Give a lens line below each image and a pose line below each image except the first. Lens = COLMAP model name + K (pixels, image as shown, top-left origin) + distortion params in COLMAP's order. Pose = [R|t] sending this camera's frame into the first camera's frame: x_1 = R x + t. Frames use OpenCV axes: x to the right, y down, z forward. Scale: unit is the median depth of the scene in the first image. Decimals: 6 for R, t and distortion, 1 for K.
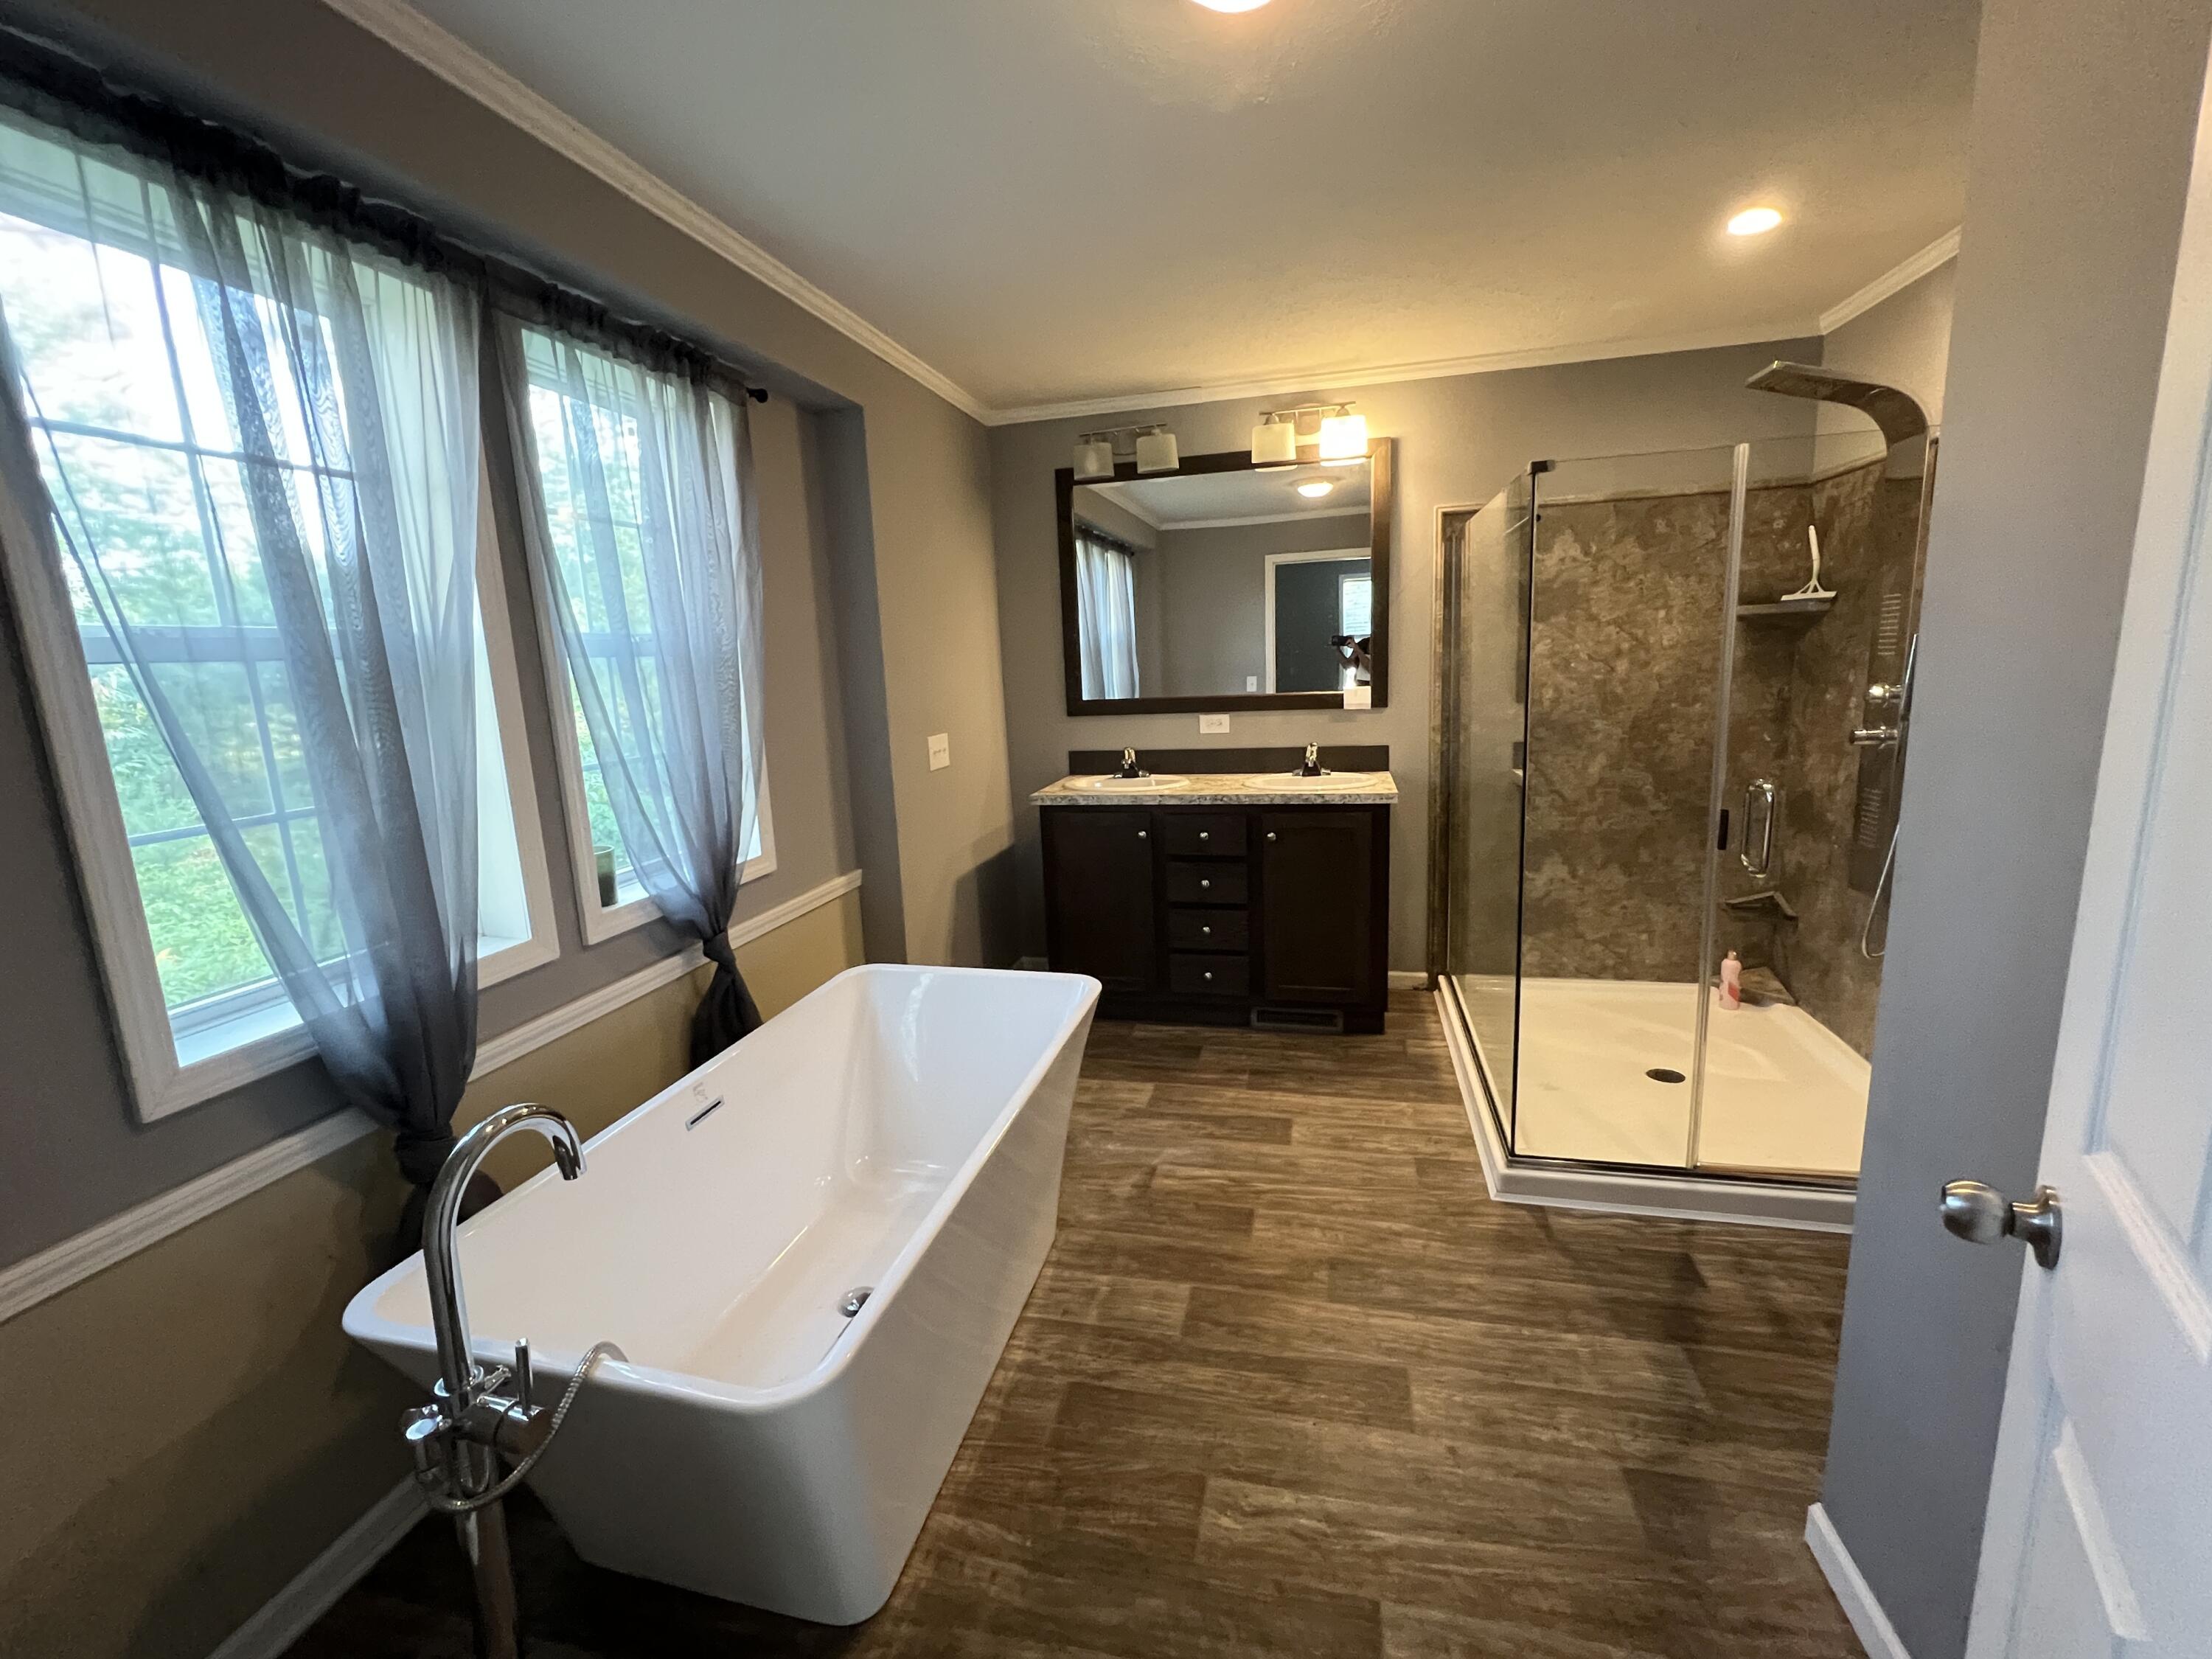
lens RADIAL K [[933.0, 0, 1097.7], [0, 933.0, 822.3], [0, 0, 1]] dist [-0.002231, 0.000792]
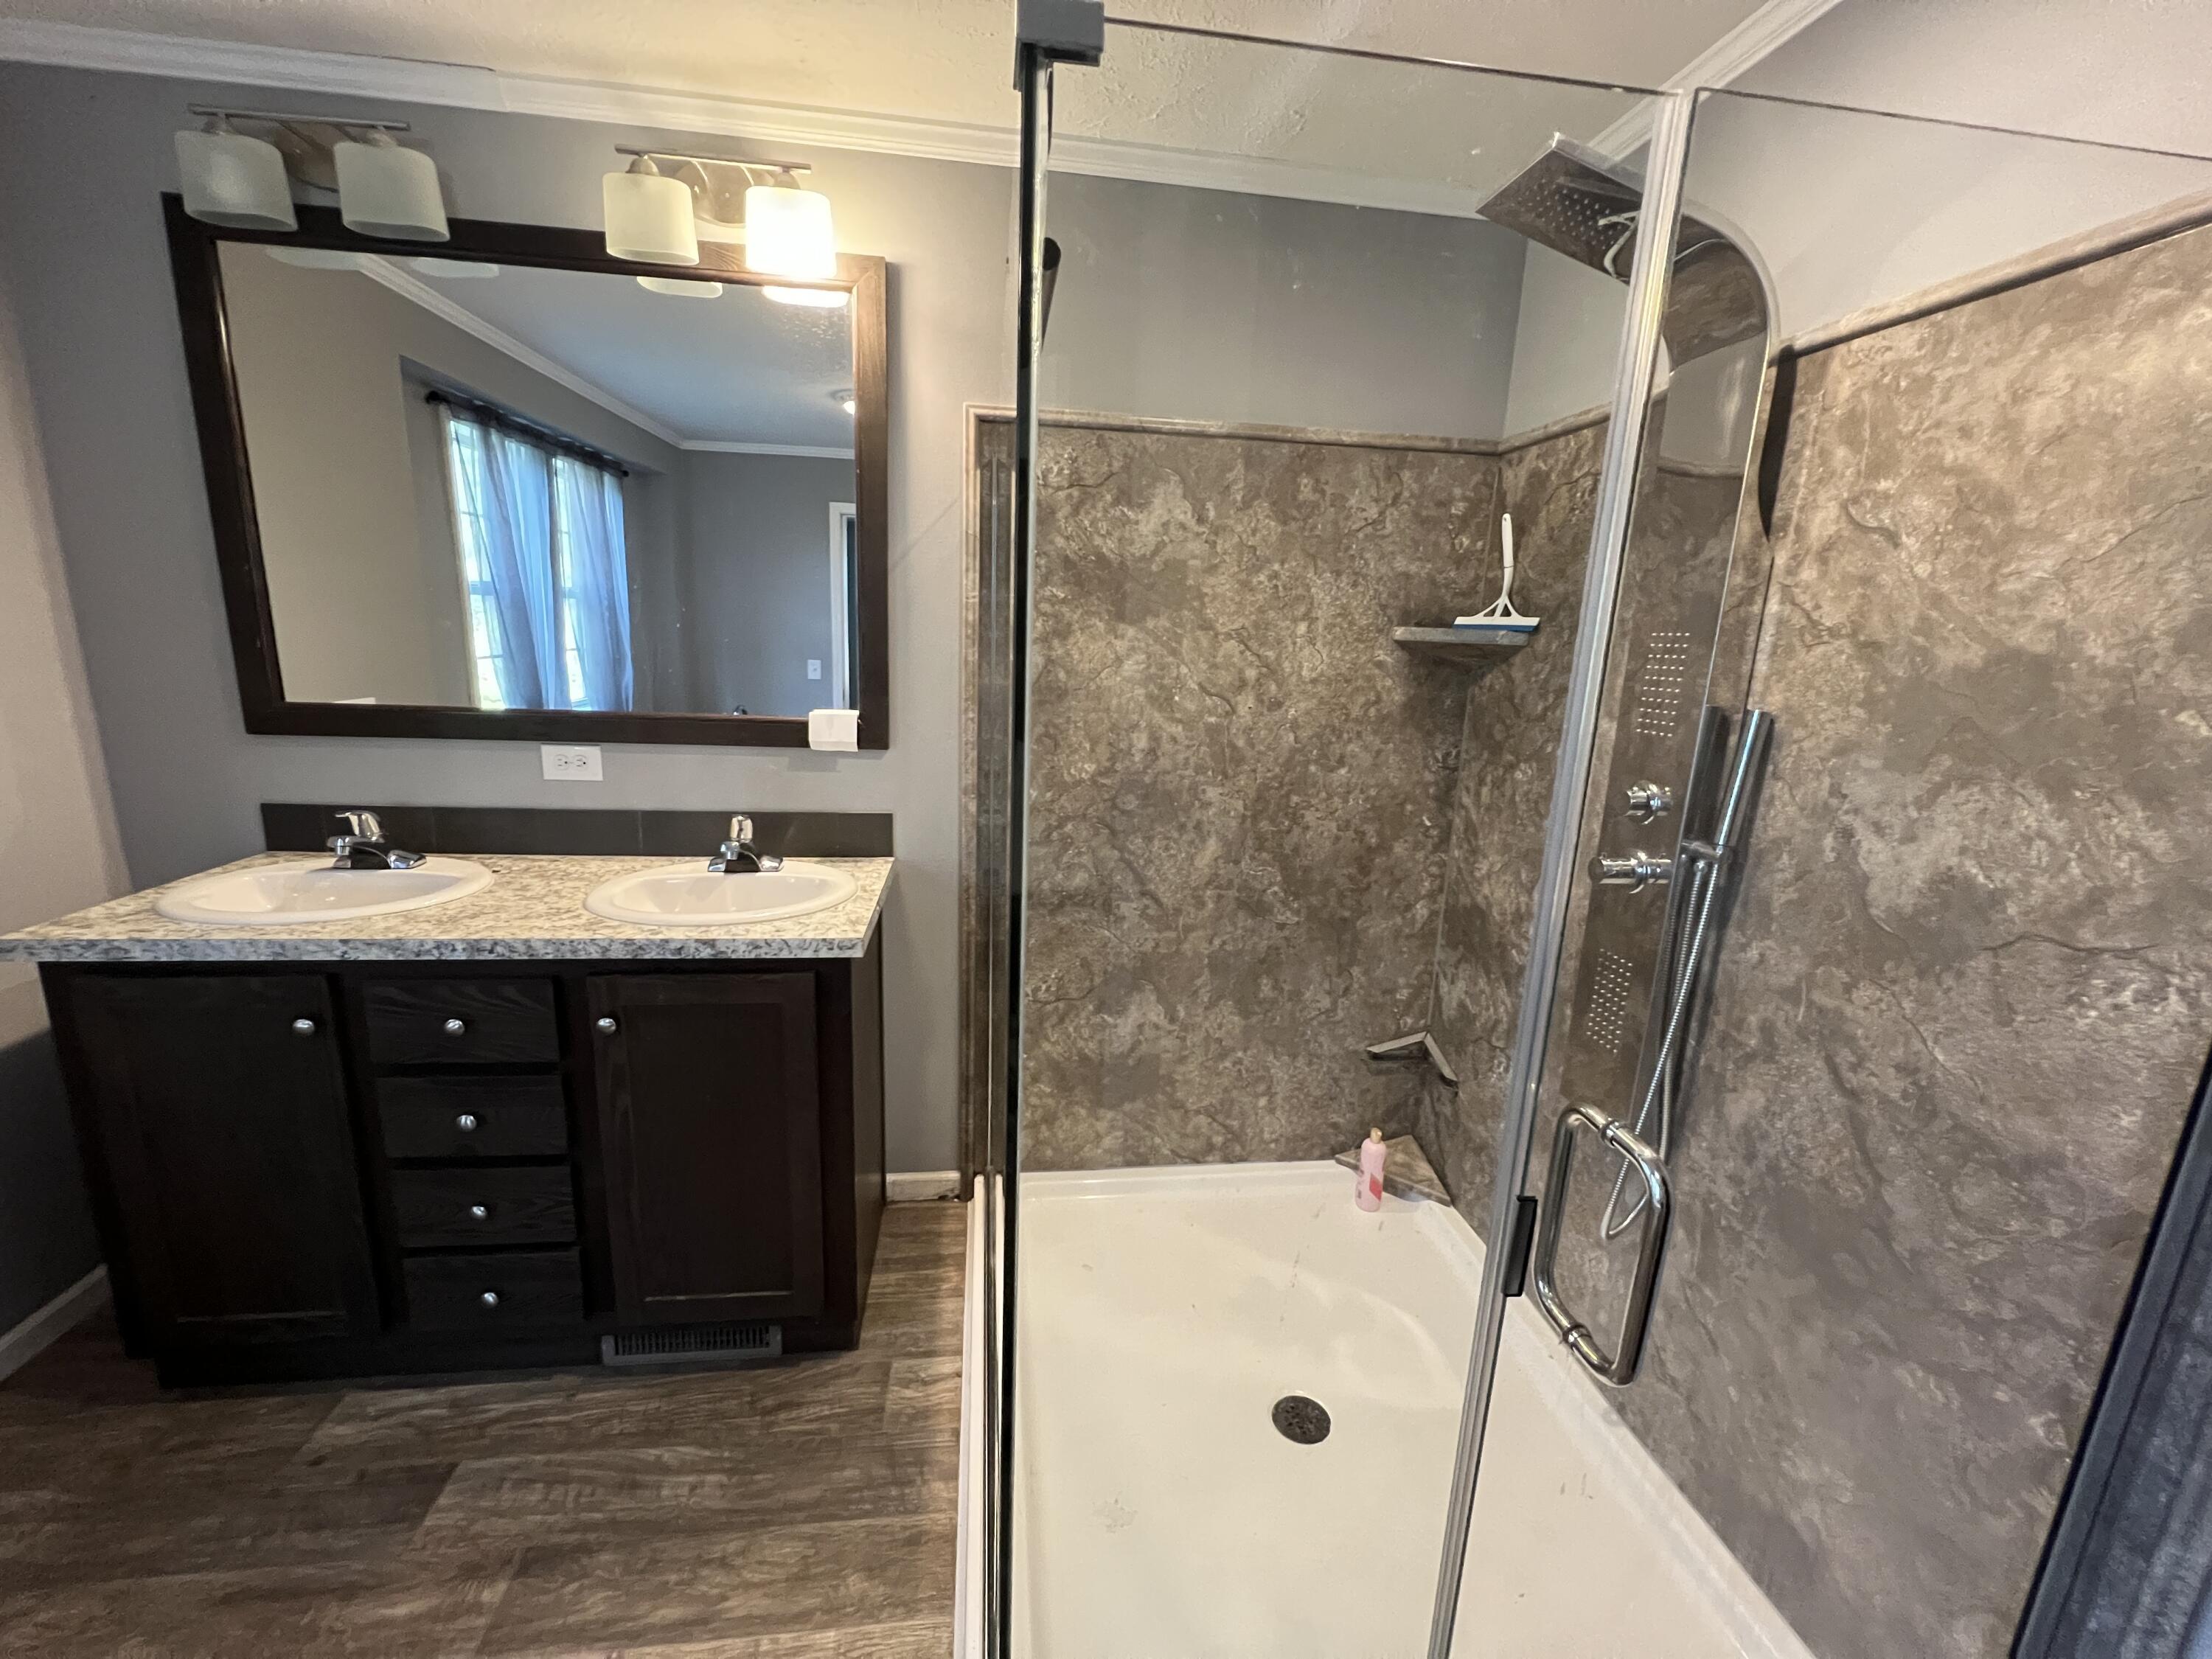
lens RADIAL K [[891.5, 0, 1099.9], [0, 891.5, 822.1], [0, 0, 1]] dist [-0.000884, 0.000088]
pose [[0.929405, 0.005230, 0.369024, 0.311218], [-0.018248, 0.999328, 0.031796, -0.133682], [-0.368610, -0.036285, 0.928876, 0.593560]]
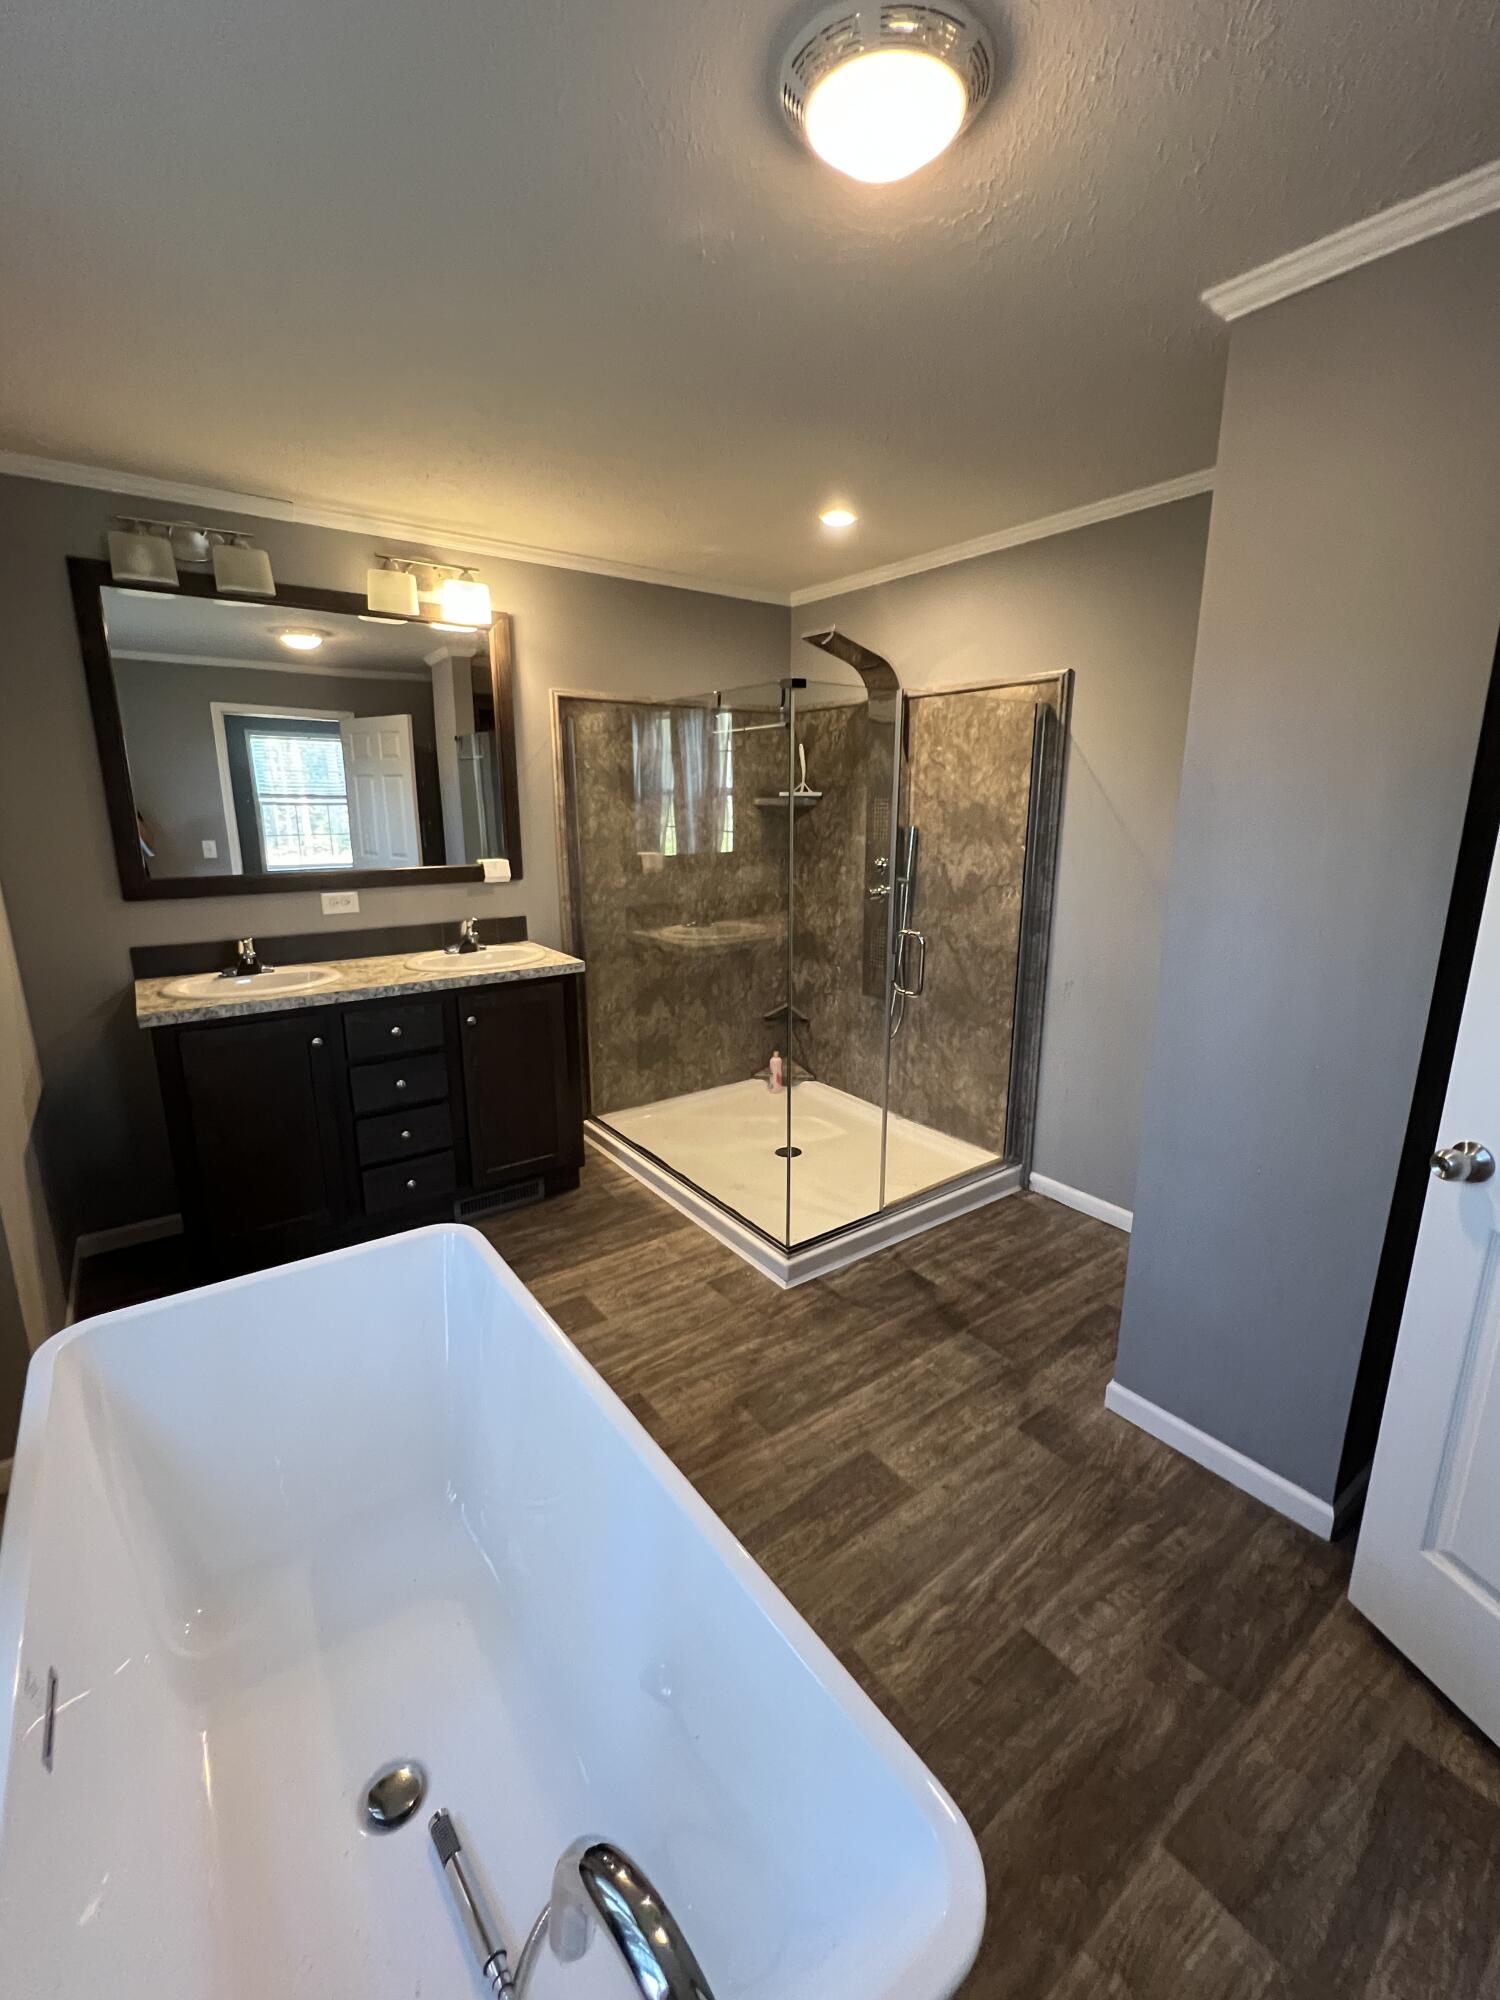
lens RADIAL K [[843.5, 0, 757.0], [0, 843.5, 993.3], [0, 0, 1]] dist [-0.002231, 0.000792]
pose [[0.636143, -0.129770, 0.760580, -0.341365], [0.106943, 0.991070, 0.079650, -0.060602], [-0.764124, 0.030670, 0.644340, 0.275096]]
